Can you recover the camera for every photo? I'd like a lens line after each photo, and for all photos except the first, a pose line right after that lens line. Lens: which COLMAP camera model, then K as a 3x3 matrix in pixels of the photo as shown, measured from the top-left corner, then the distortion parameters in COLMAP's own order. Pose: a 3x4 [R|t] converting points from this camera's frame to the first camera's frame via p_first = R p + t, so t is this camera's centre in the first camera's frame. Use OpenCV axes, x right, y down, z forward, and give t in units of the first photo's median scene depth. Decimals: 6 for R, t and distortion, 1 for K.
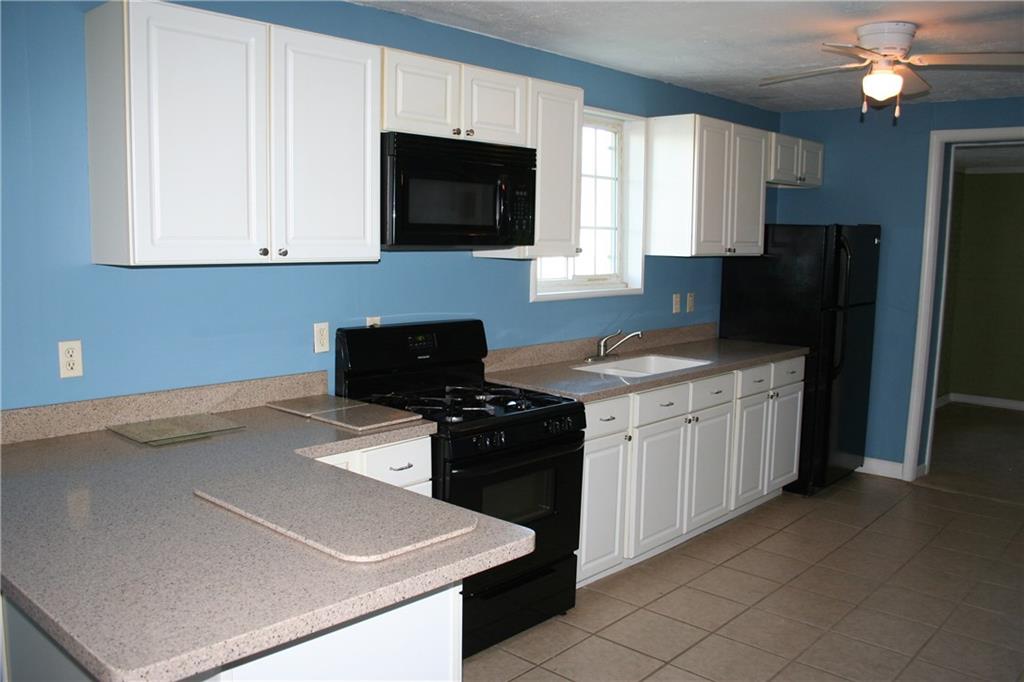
lens RADIAL K [[857.6, 0, 501.3], [0, 857.6, 342.0], [0, 0, 1]] dist [-0.153664, 0.127917]
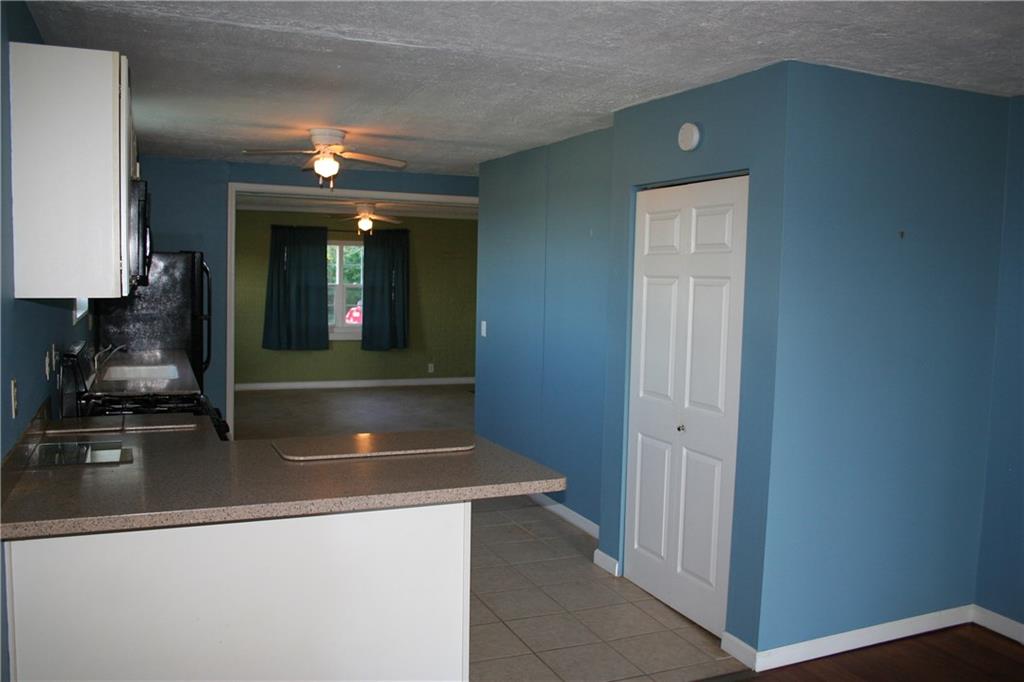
lens RADIAL K [[857.6, 0, 501.3], [0, 857.6, 342.0], [0, 0, 1]] dist [-0.153664, 0.127917]
pose [[0.412605, -0.080526, 0.907344, -0.715311], [0.094117, 0.994523, 0.045464, -0.020780], [-0.906035, 0.066637, 0.417924, 0.048236]]
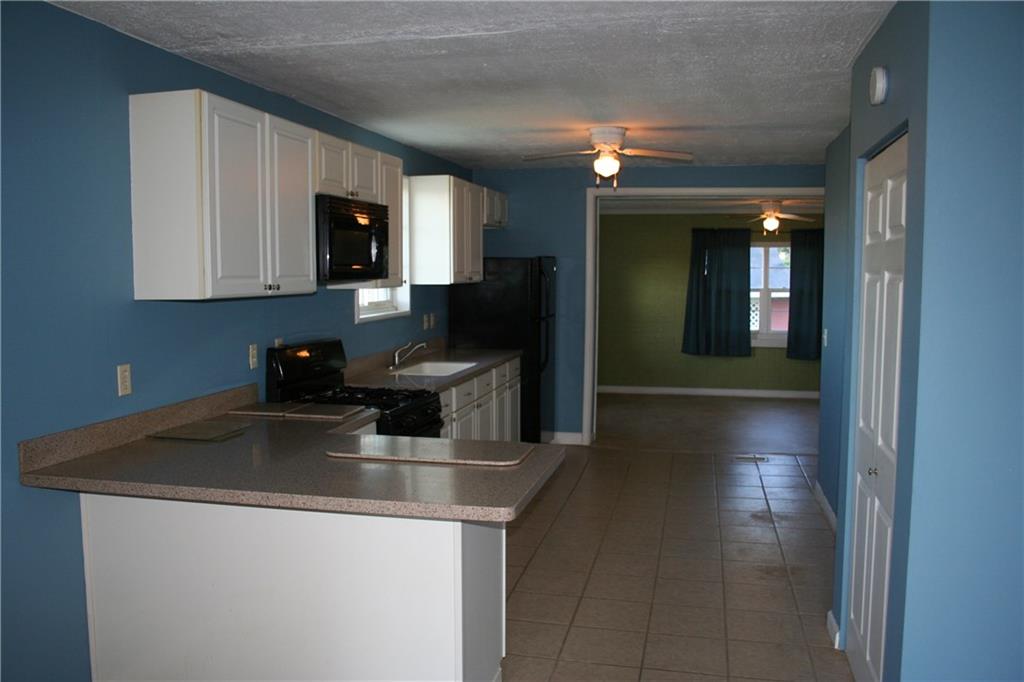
lens RADIAL K [[857.6, 0, 501.3], [0, 857.6, 342.0], [0, 0, 1]] dist [-0.153664, 0.127917]
pose [[0.869295, -0.056118, 0.491098, -0.397843], [0.072948, 0.997220, -0.015174, 0.015047], [-0.488881, 0.049015, 0.870972, -0.197125]]
